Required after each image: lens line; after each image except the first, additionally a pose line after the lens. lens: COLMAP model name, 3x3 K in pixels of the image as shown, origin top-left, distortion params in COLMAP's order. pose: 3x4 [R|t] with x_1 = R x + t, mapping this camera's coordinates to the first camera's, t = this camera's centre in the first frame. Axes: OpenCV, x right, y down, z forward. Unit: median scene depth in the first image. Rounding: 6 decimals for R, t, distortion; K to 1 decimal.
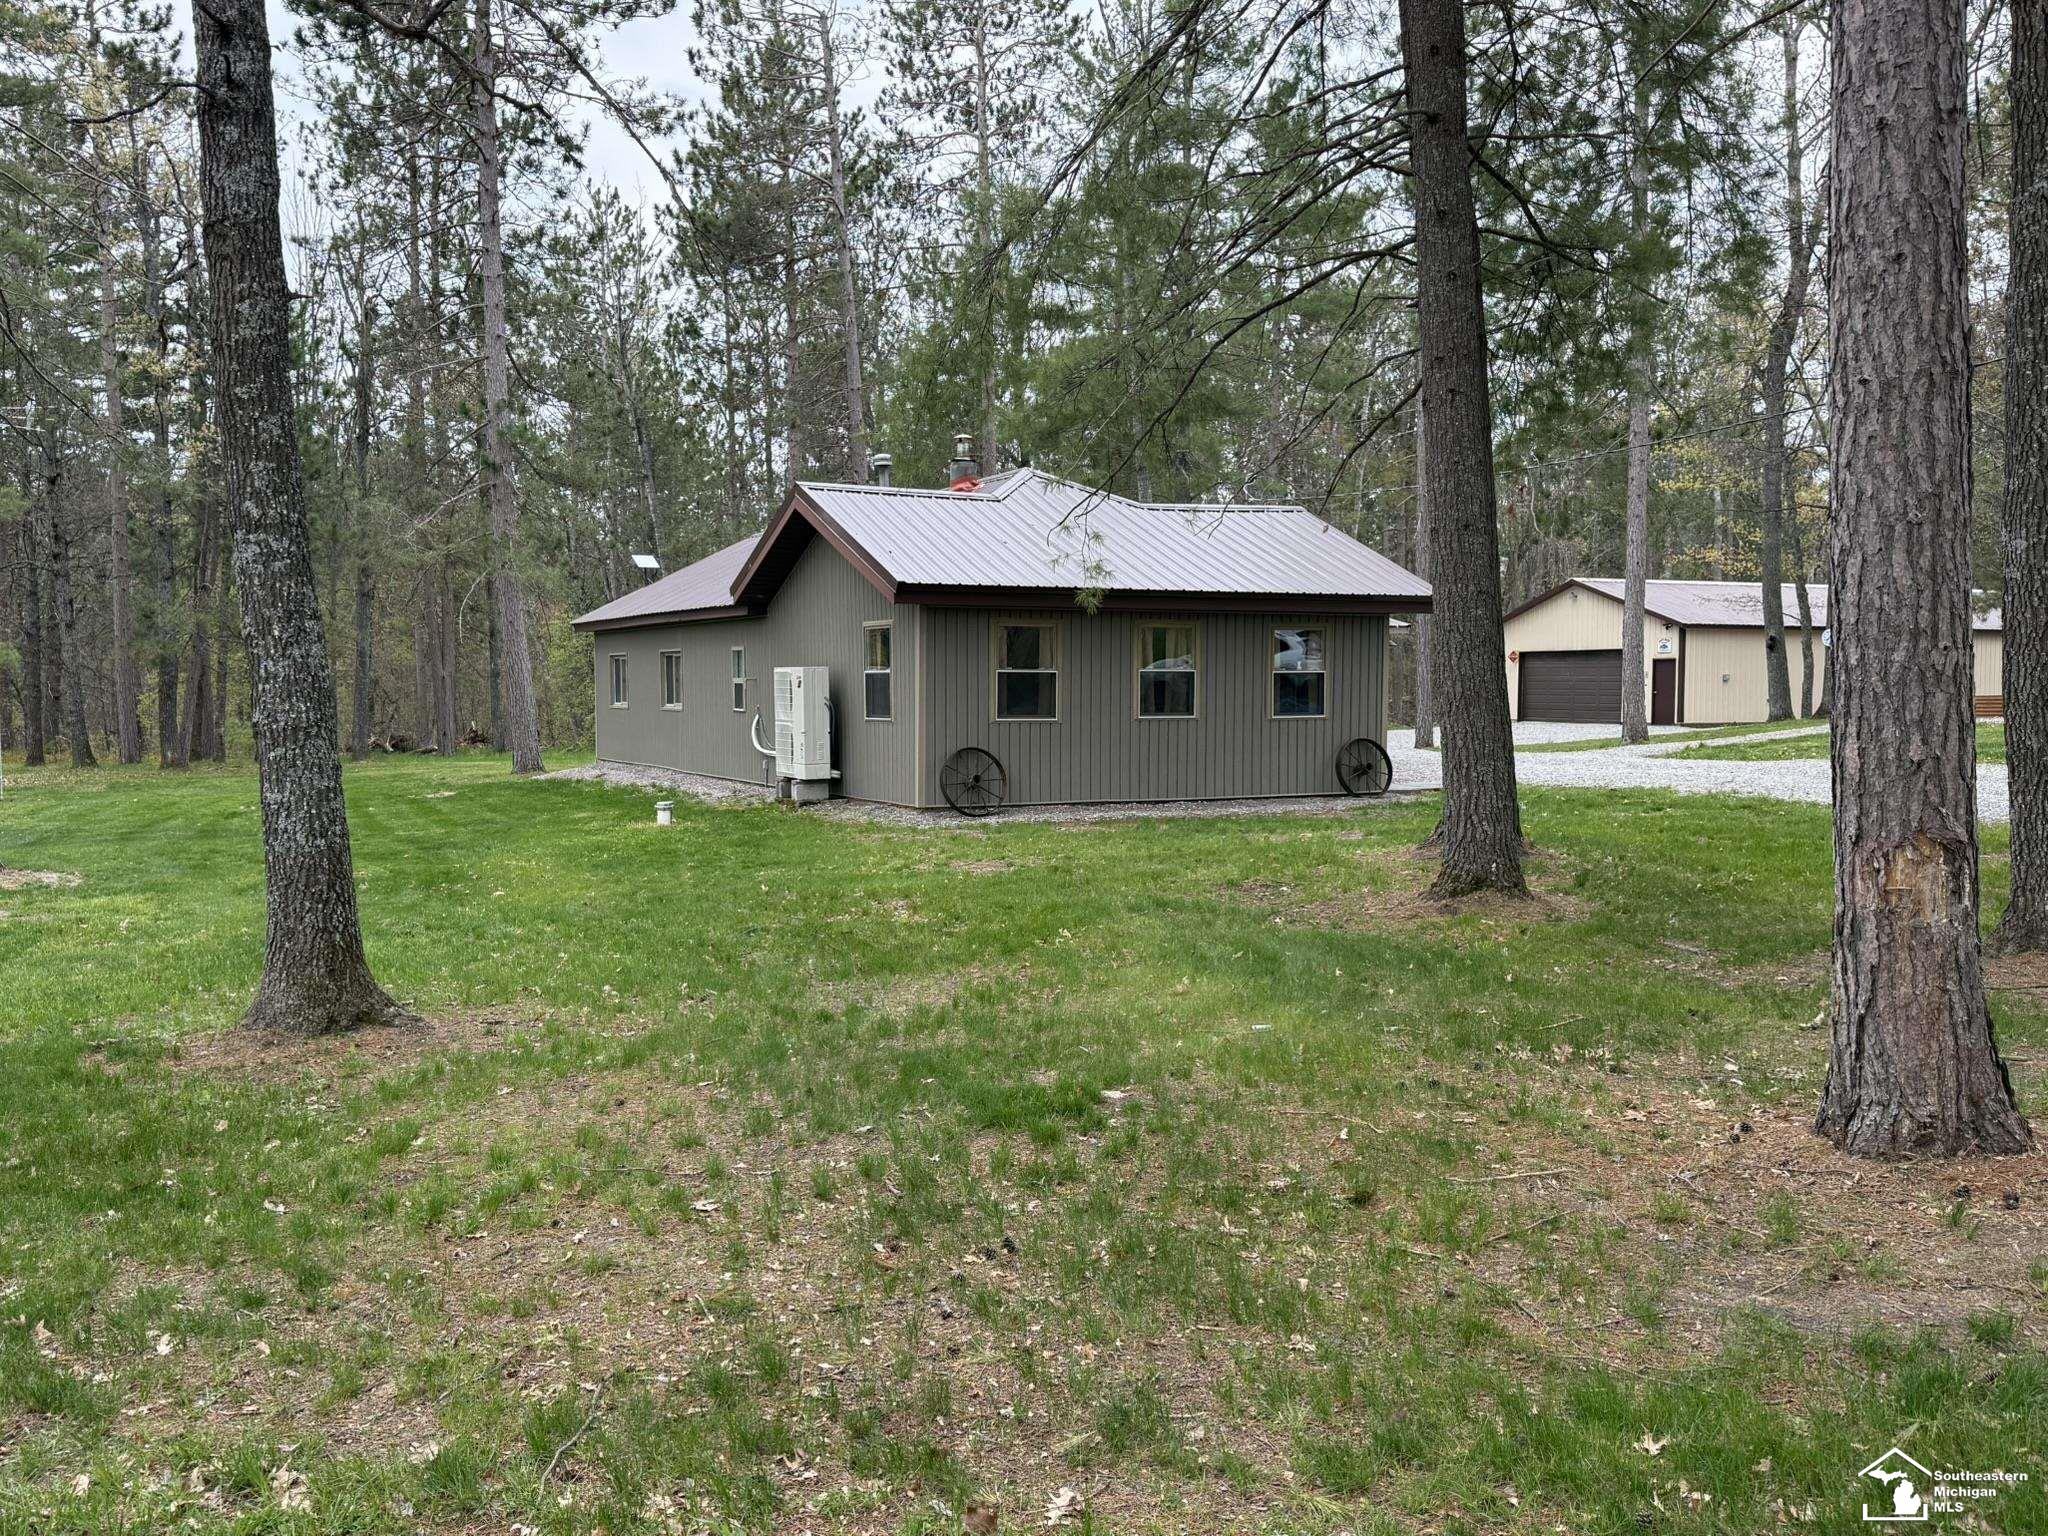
lens RADIAL K [[1793.7, 0, 1023.8], [0, 1793.7, 767.9], [0, 0, 1]] dist [0.092043, 0.003386]
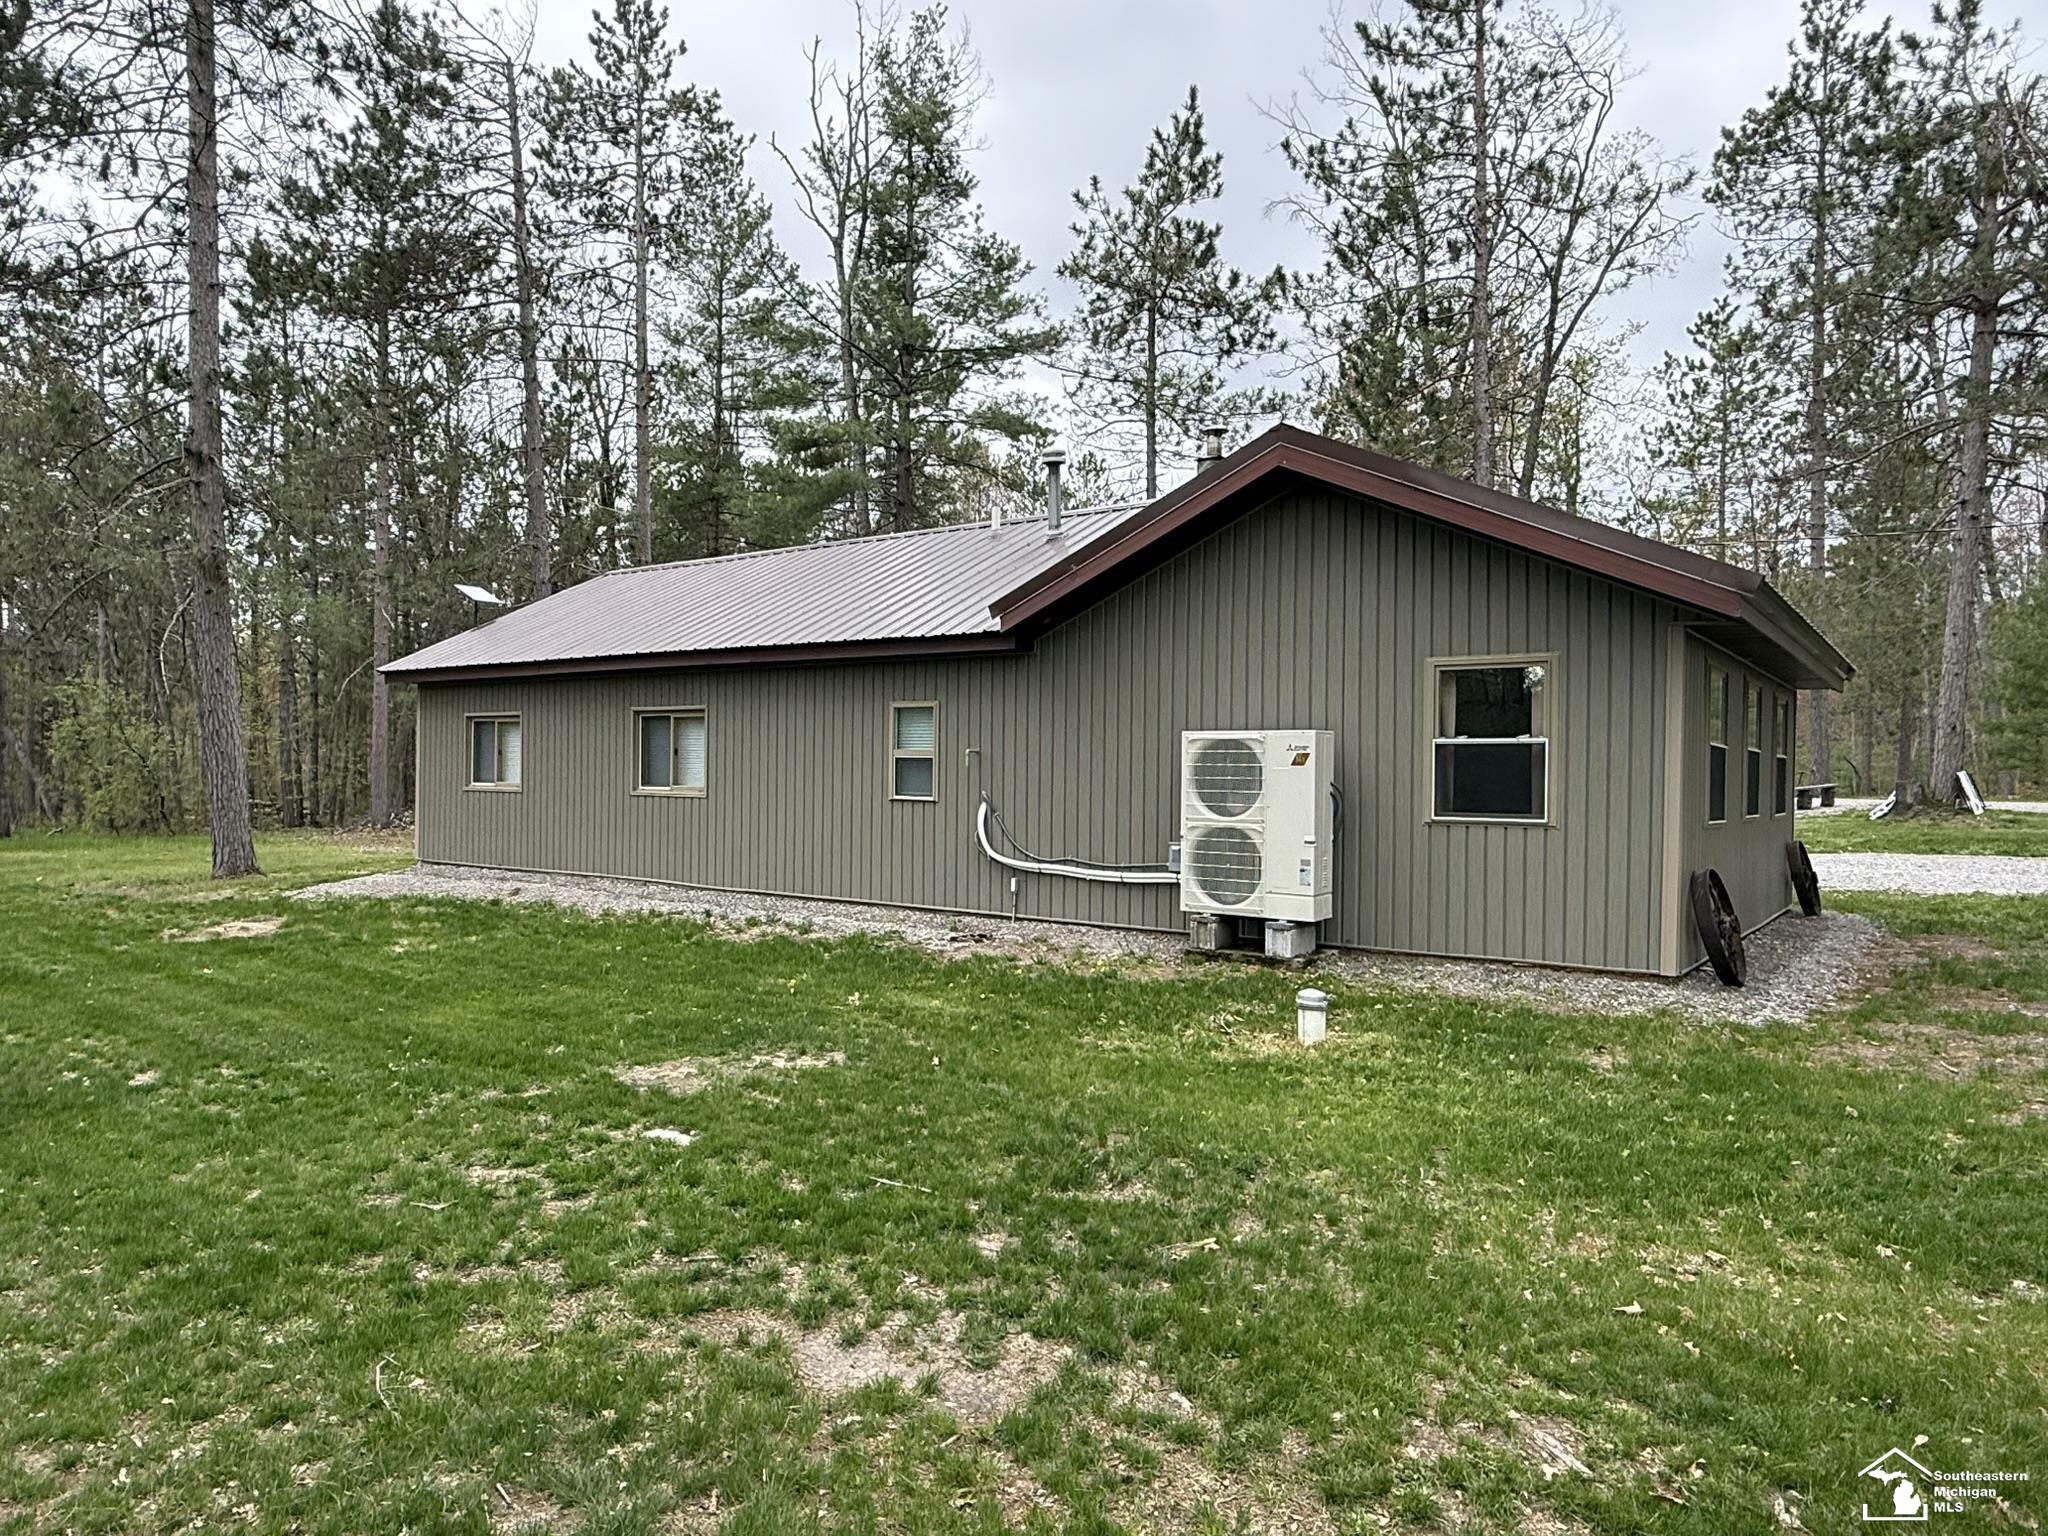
lens RADIAL K [[1307.0, 0, 1024.7], [0, 1307.0, 770.4], [0, 0, 1]] dist [-0.008332, -0.000698]
pose [[0.893224, 0.012535, 0.449438, -0.255244], [0.007453, 0.999061, -0.042676, -0.016443], [-0.449551, 0.041469, 0.892292, 0.422698]]
